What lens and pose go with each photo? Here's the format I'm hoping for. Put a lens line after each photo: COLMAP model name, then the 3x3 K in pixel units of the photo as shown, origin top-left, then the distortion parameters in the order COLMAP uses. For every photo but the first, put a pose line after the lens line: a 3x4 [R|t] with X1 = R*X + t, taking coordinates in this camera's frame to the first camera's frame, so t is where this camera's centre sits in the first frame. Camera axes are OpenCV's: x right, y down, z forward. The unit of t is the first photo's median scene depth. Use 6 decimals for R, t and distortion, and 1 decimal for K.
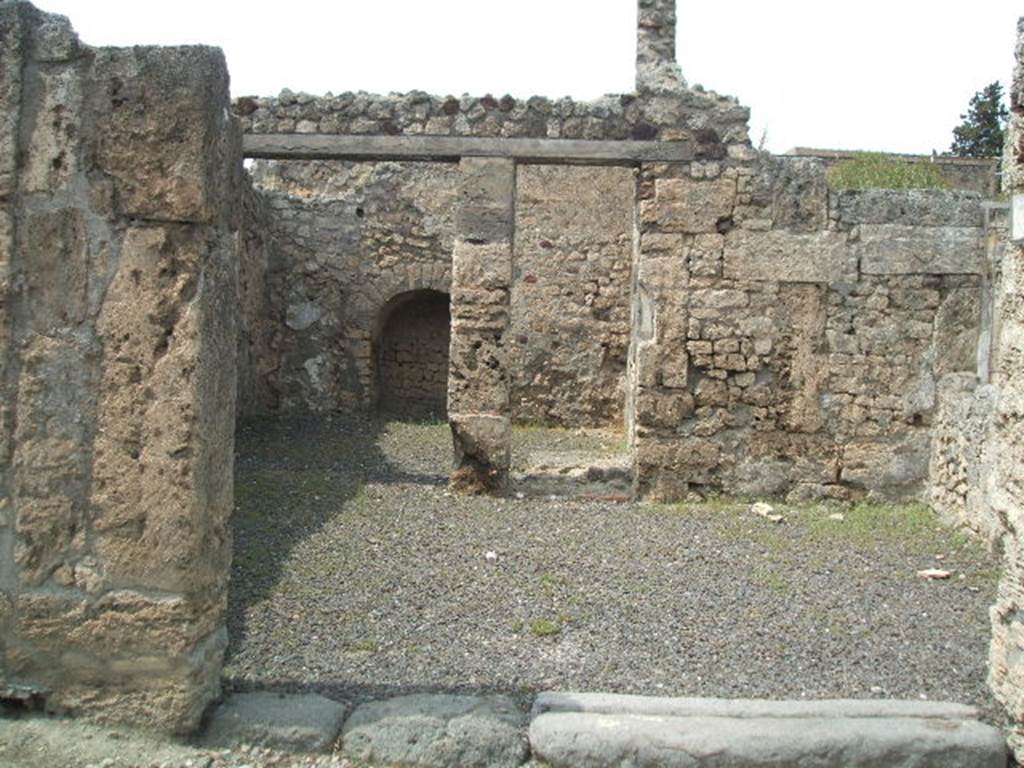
lens RADIAL K [[1163.6, 0, 538.5], [0, 1163.6, 371.6], [0, 0, 1]] dist [-0.112788, 0.000000]
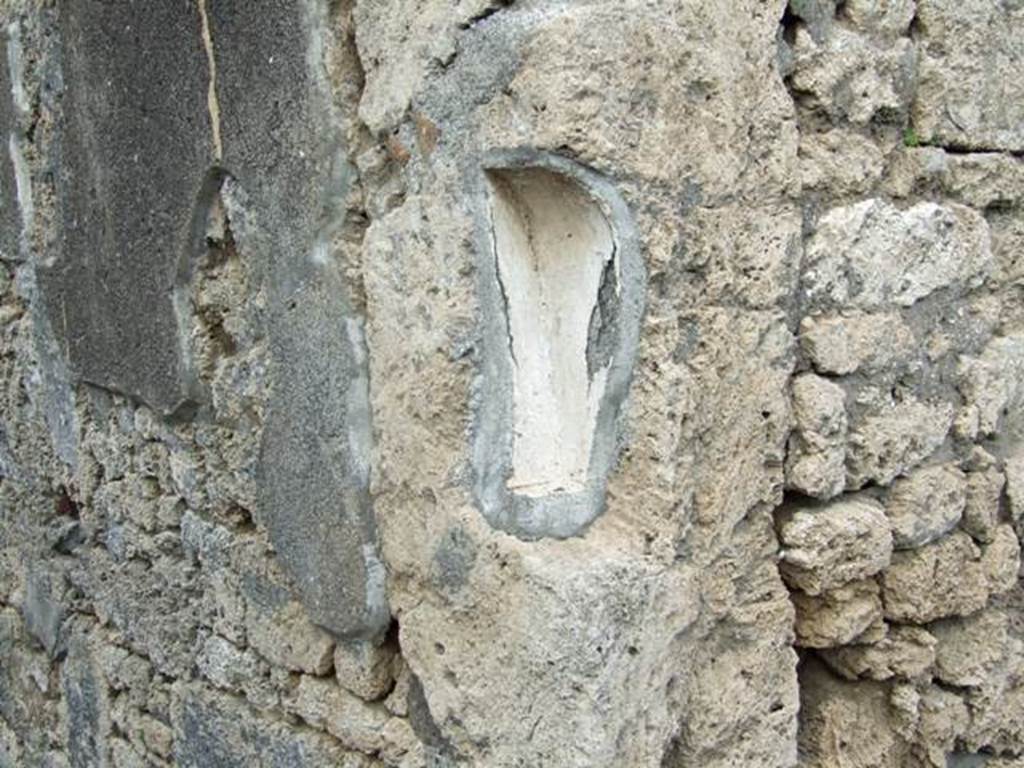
lens RADIAL K [[1322.8, 0, 564.9], [0, 1322.8, 369.1], [0, 0, 1]] dist [-0.008321, 0.000000]
pose [[0.729283, -0.103655, 0.676315, -0.024223], [0.069843, 0.994572, 0.077120, -0.064315], [-0.680638, -0.009006, 0.732564, 0.884327]]
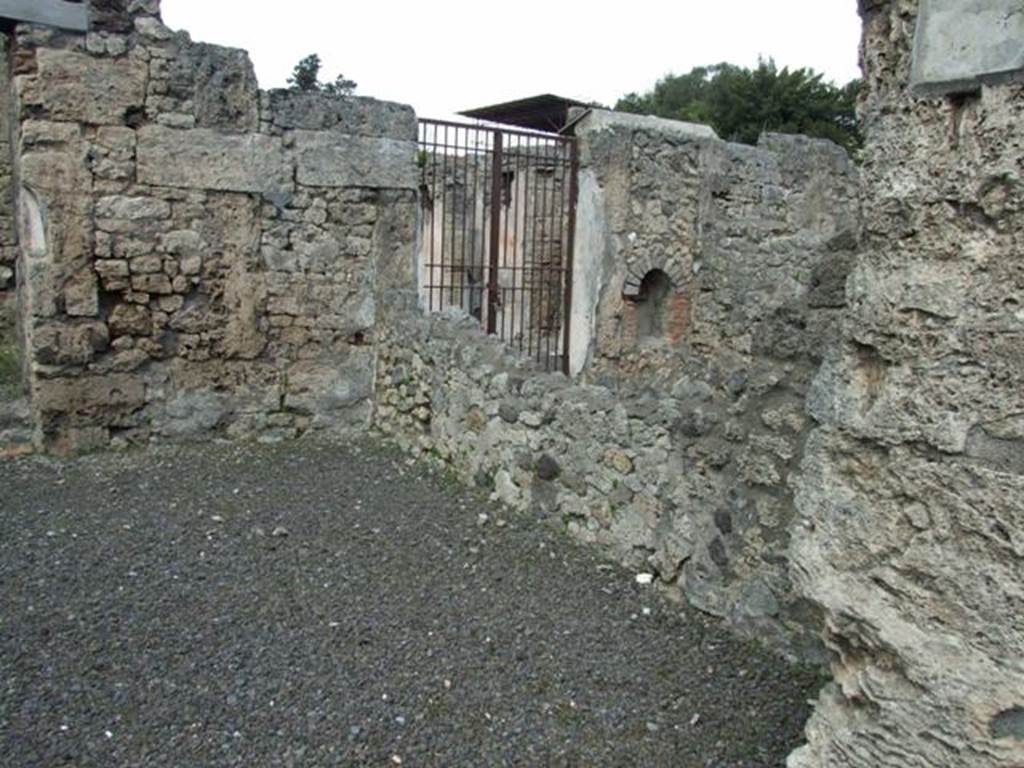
lens RADIAL K [[813.0, 0, 502.3], [0, 813.0, 371.6], [0, 0, 1]] dist [-0.055738, 0.056049]
pose [[0.818686, -0.082794, 0.568241, 0.033860], [0.009418, 0.991354, 0.130873, -0.019114], [-0.574164, -0.101792, 0.812388, 0.363287]]
